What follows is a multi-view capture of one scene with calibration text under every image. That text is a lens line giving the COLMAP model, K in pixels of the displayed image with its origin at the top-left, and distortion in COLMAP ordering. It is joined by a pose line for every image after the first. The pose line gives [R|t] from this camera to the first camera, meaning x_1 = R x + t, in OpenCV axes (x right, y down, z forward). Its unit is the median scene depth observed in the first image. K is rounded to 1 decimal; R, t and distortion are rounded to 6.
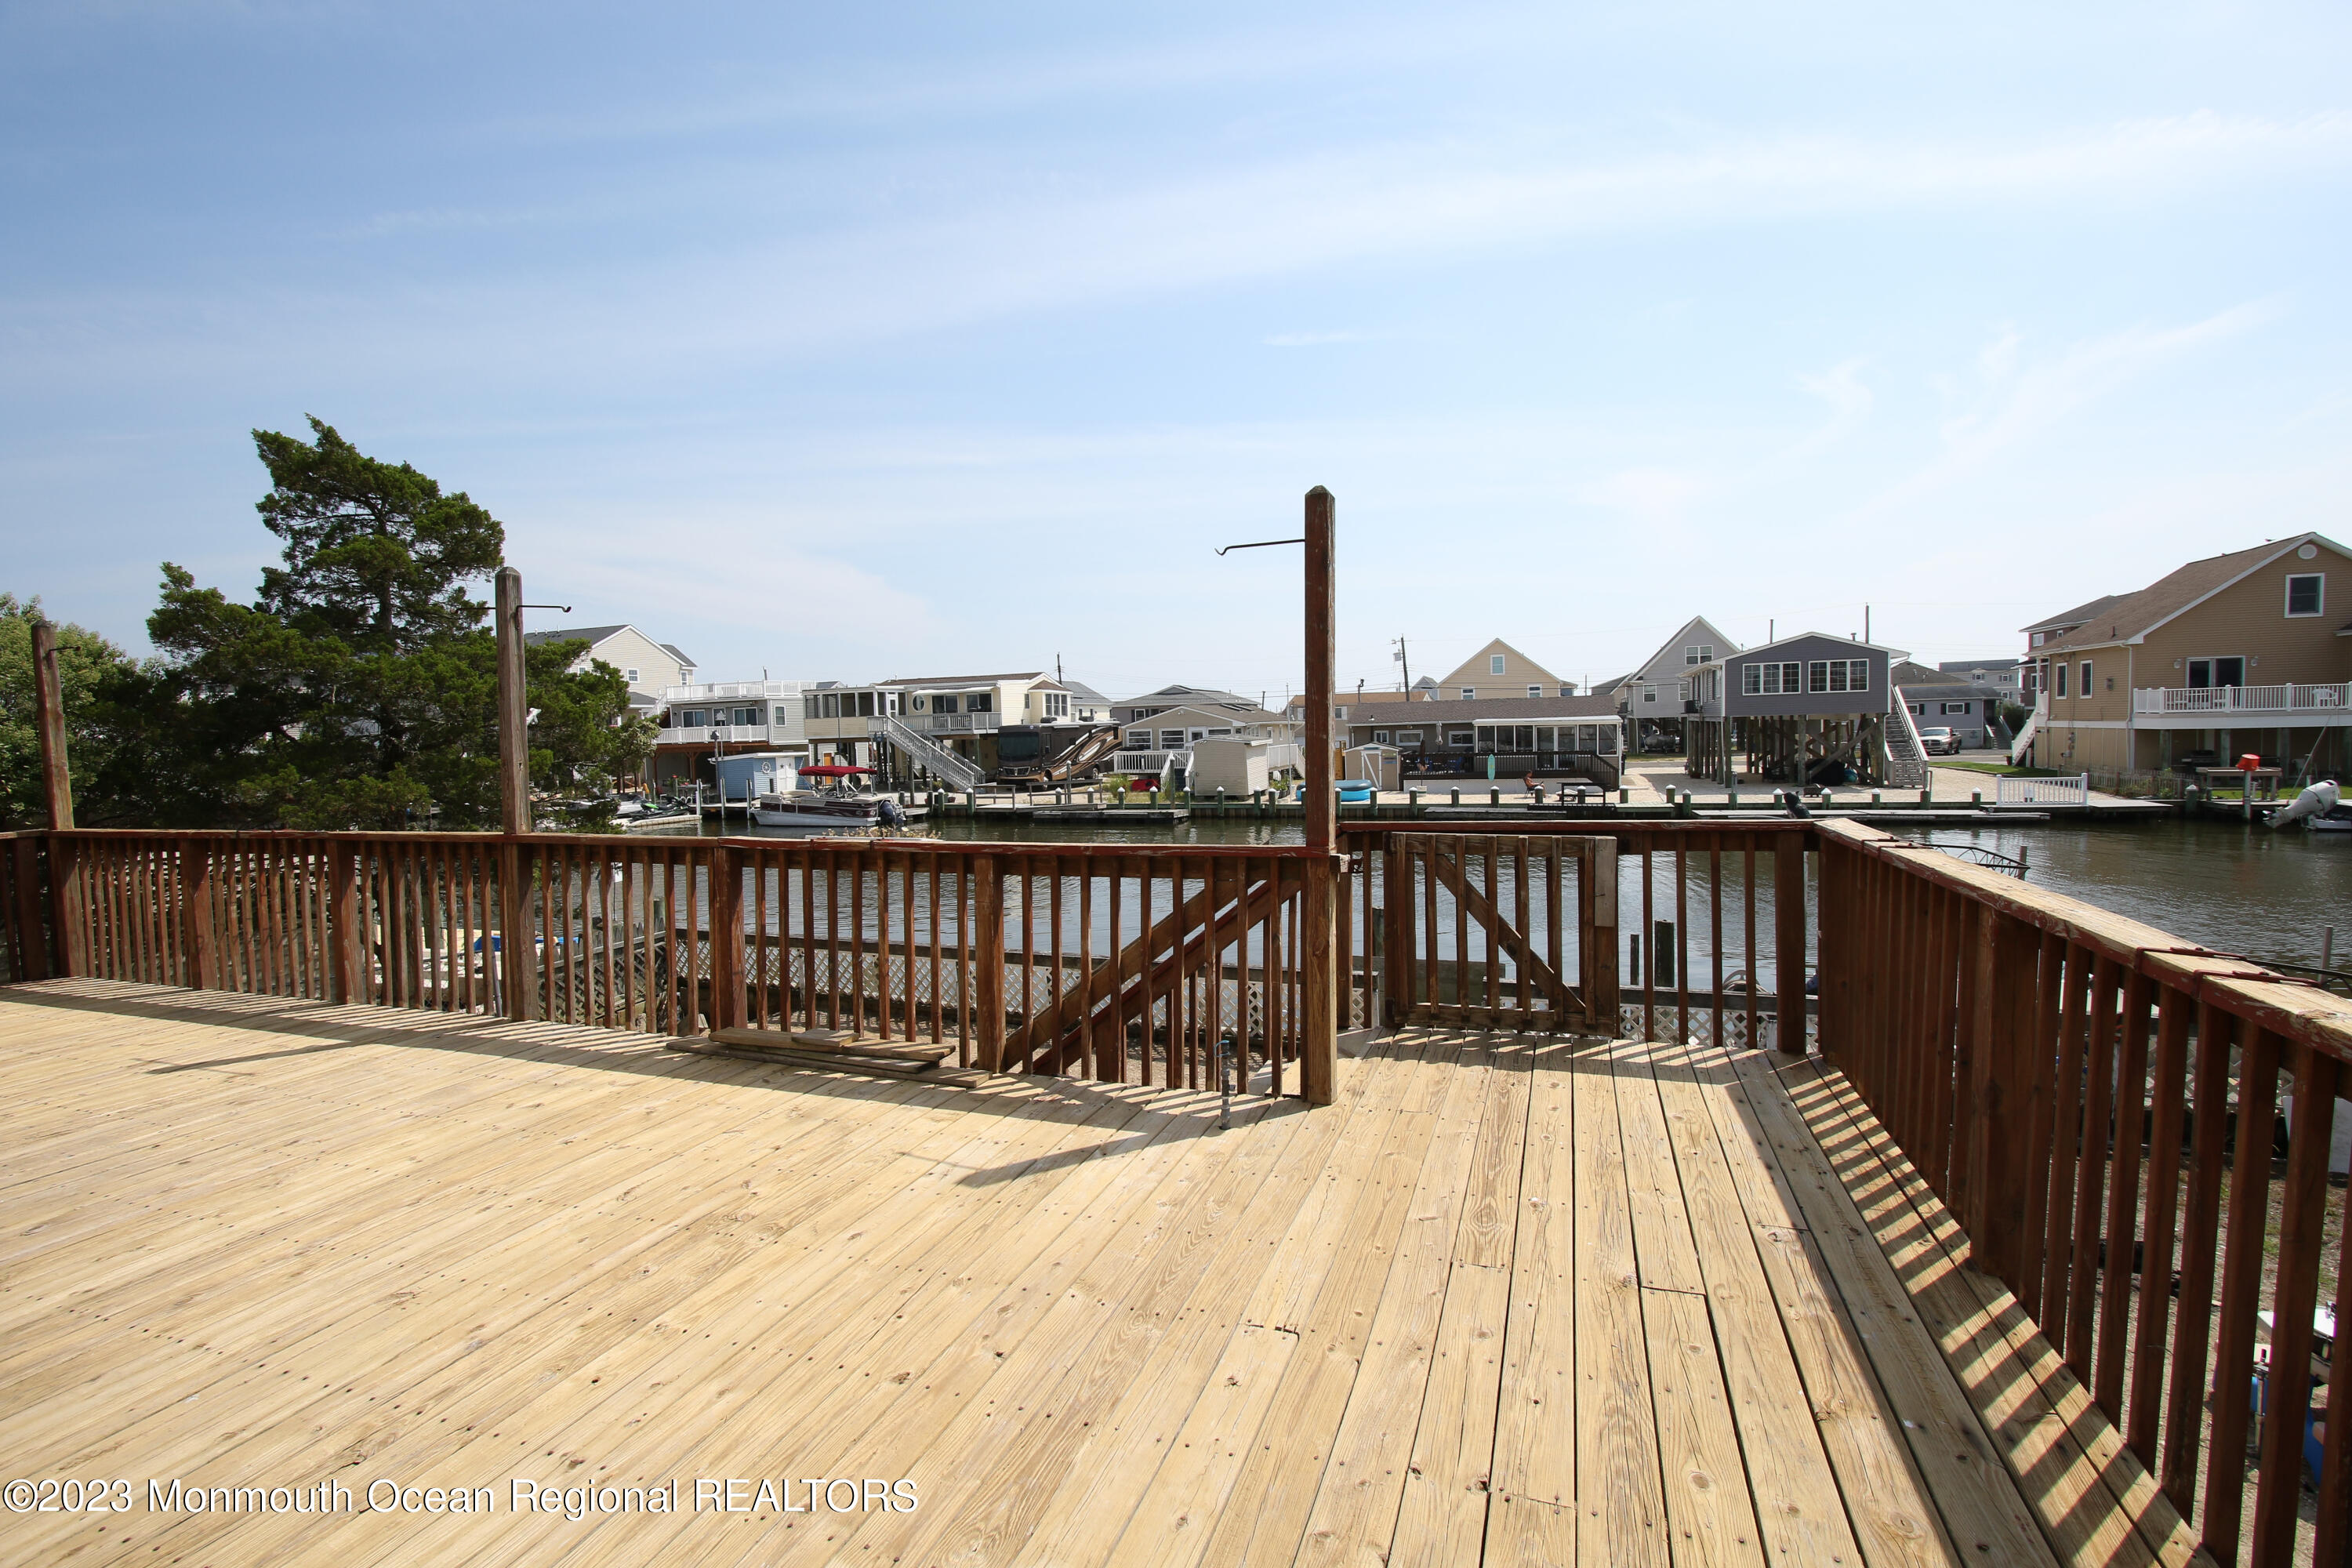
lens RADIAL K [[1063.2, 0, 1176.5], [0, 1063.2, 780.1], [0, 0, 1]] dist [-0.011001, 0.000524]
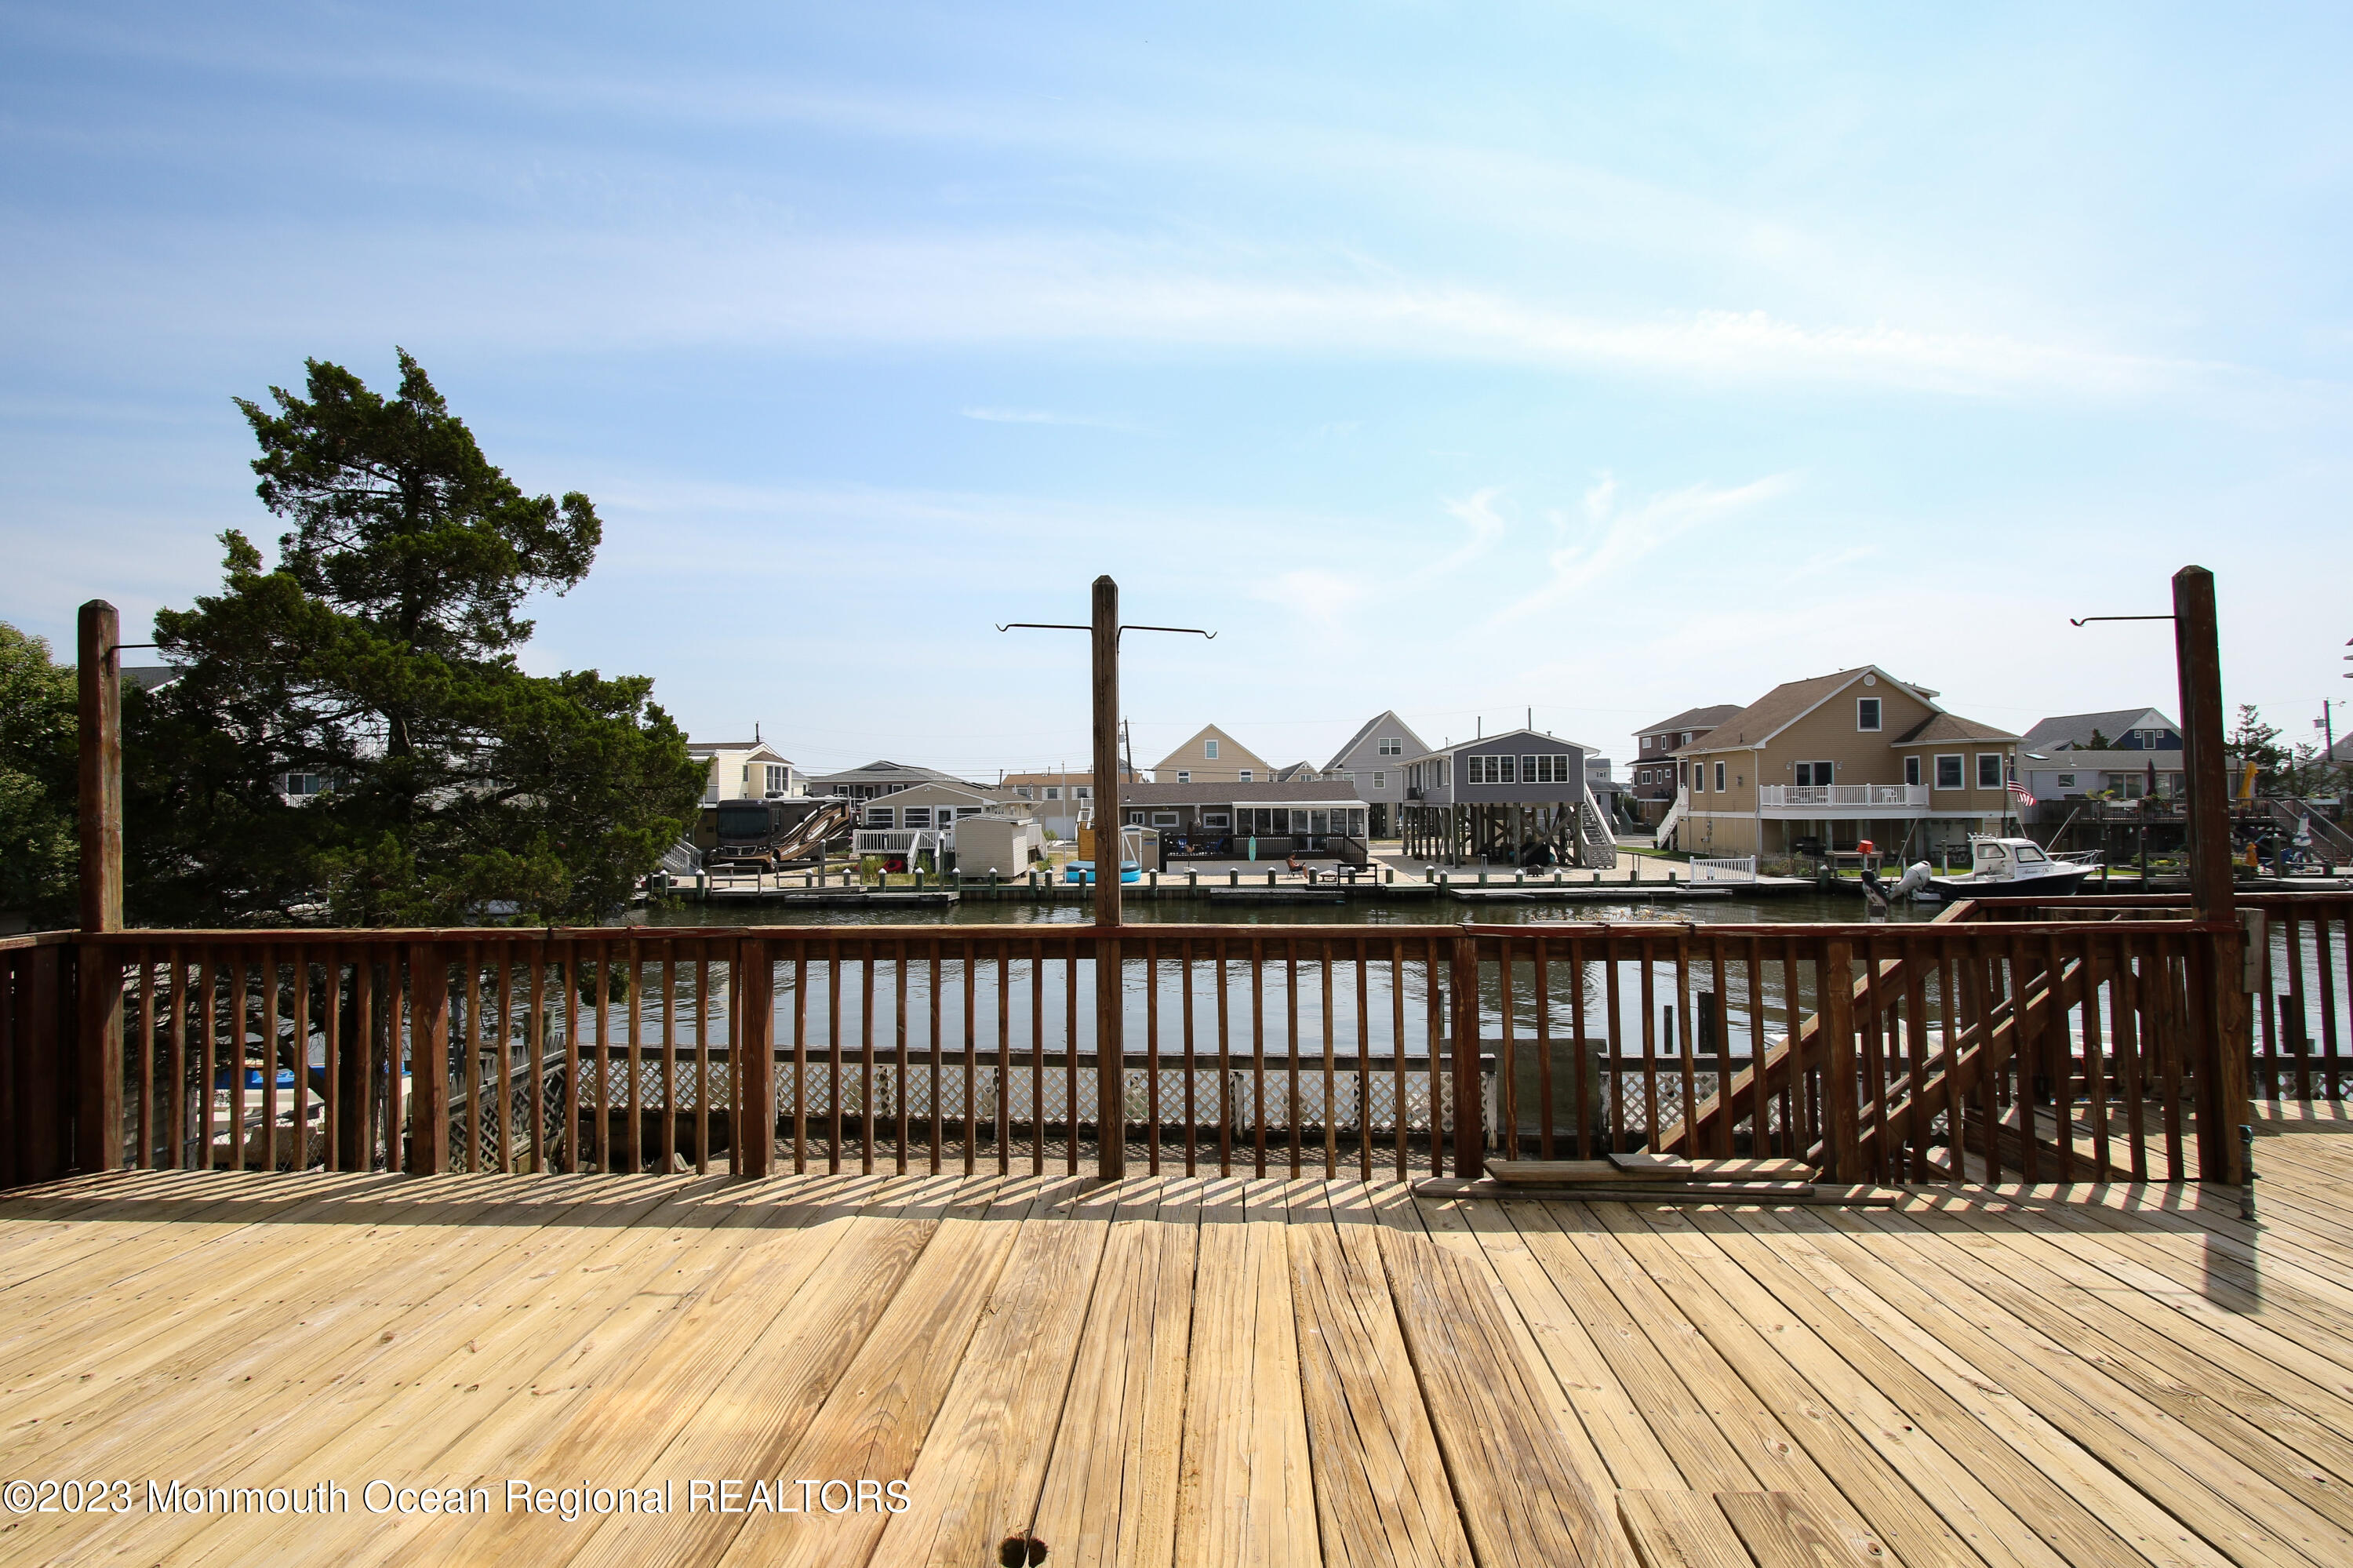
lens RADIAL K [[1079.1, 0, 1172.4], [0, 1079.1, 788.1], [0, 0, 1]] dist [-0.014657, 0.001148]
pose [[0.953963, 0.021188, 0.299176, -0.105868], [-0.000776, 0.997673, -0.068183, 0.000740], [-0.299924, 0.064812, 0.951759, 0.032486]]
